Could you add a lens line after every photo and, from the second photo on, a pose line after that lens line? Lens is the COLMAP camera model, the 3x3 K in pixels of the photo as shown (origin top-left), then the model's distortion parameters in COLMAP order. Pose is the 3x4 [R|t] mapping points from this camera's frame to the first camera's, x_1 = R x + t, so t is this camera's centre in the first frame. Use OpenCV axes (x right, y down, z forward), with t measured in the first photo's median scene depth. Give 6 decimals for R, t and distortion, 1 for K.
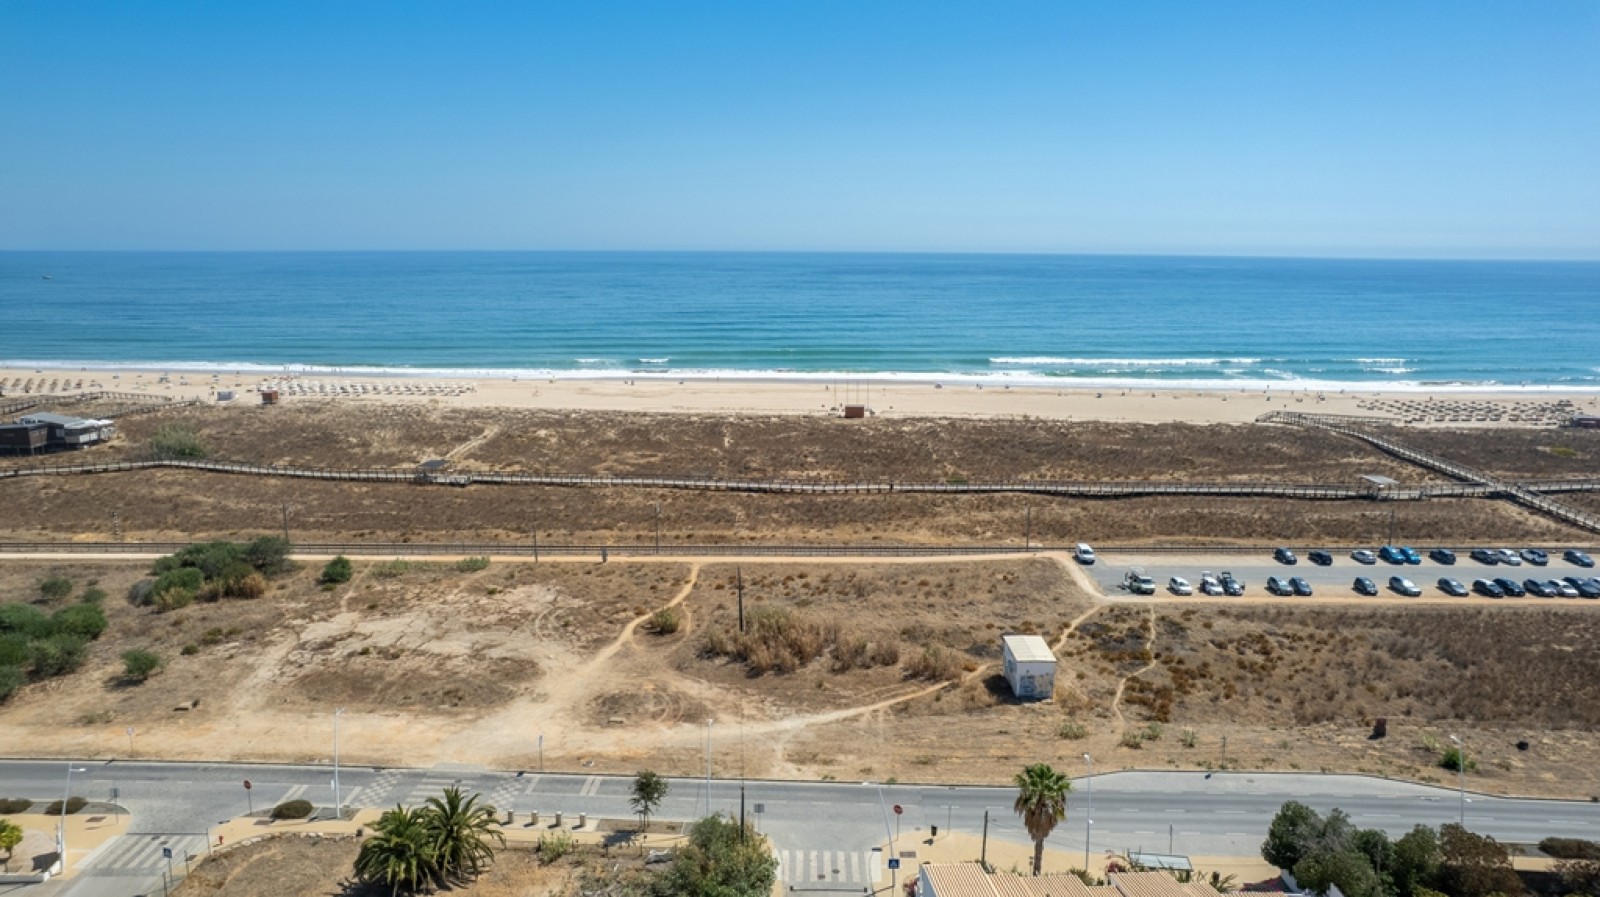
lens RADIAL K [[1028.9, 0, 800.0], [0, 1028.9, 448.5], [0, 0, 1]] dist [-0.073552, 0.069711]
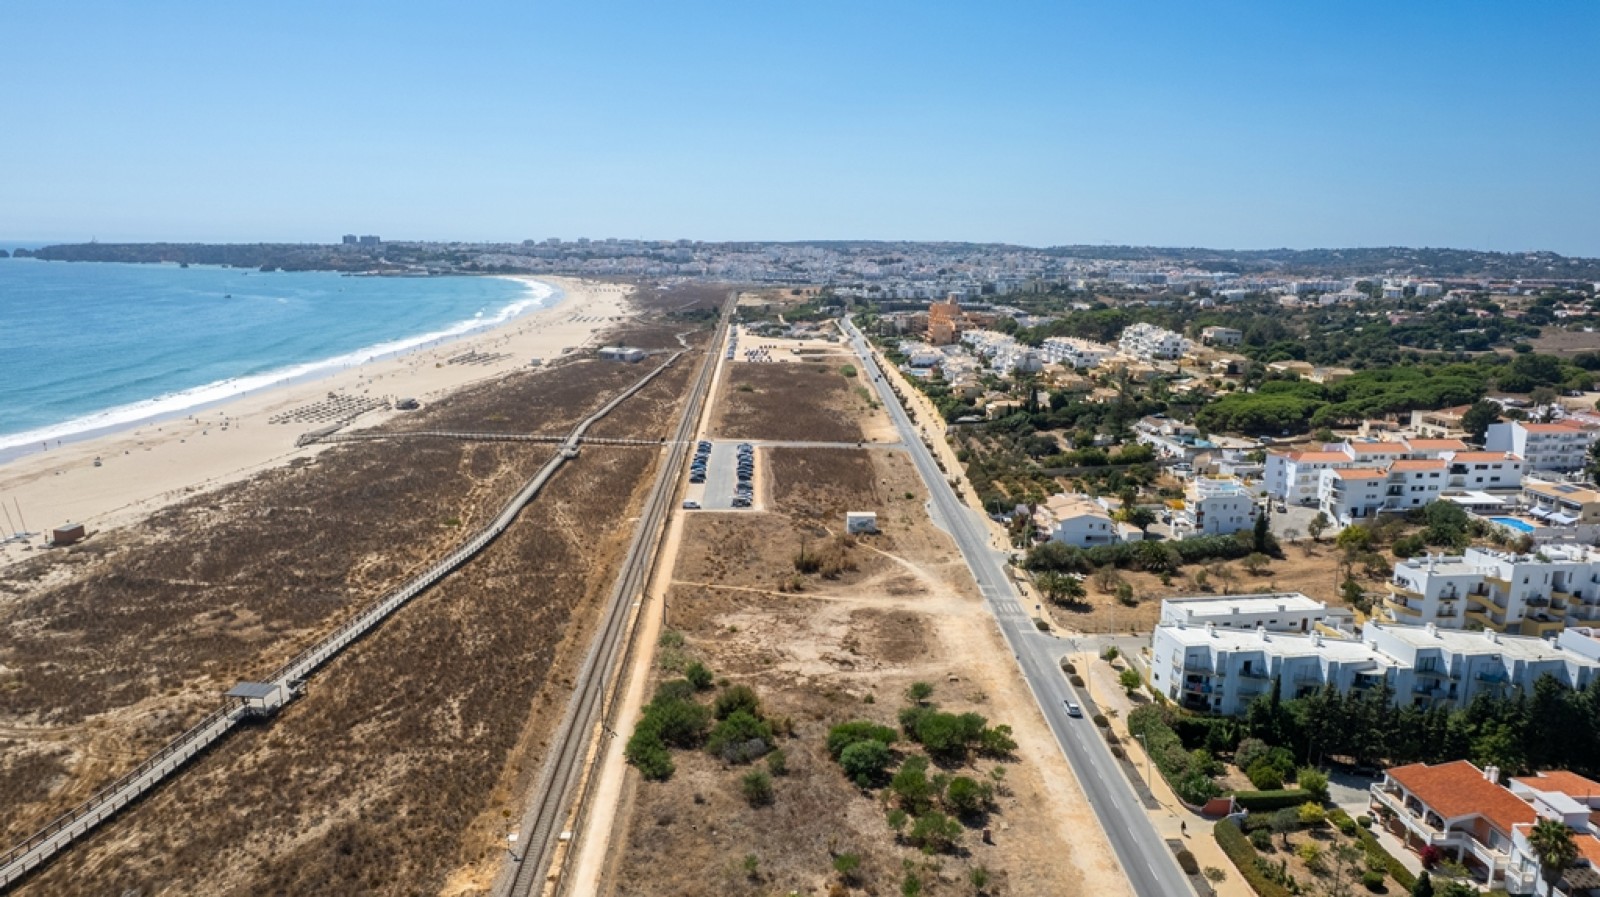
lens RADIAL K [[1037.0, 0, 806.3], [0, 1037.0, 447.7], [0, 0, 1]] dist [-0.071275, 0.067180]
pose [[-0.045913, -0.198522, 0.979020, -1.720449], [0.172711, 0.963717, 0.203519, -0.376467], [-0.983902, 0.178432, -0.009960, 0.961282]]
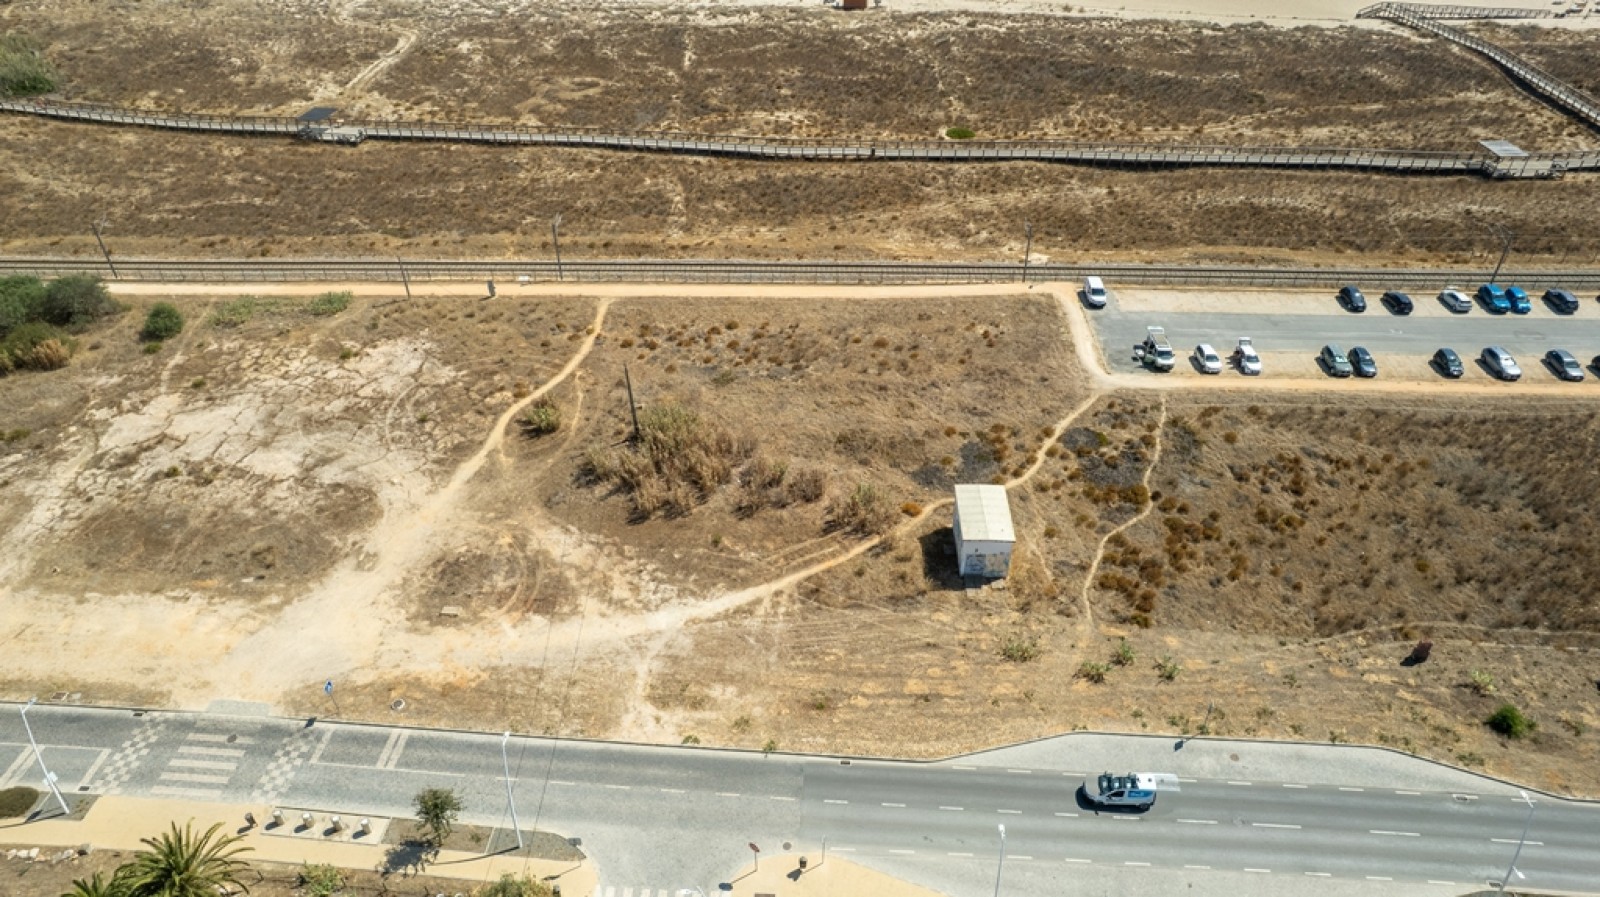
lens RADIAL K [[1028.9, 0, 800.0], [0, 1028.9, 448.5], [0, 0, 1]] dist [-0.073552, 0.069711]
pose [[0.999303, 0.012969, -0.035004, 0.097036], [0.003670, 0.899042, 0.437846, -0.159417], [0.037149, -0.437669, 0.898368, 0.278801]]
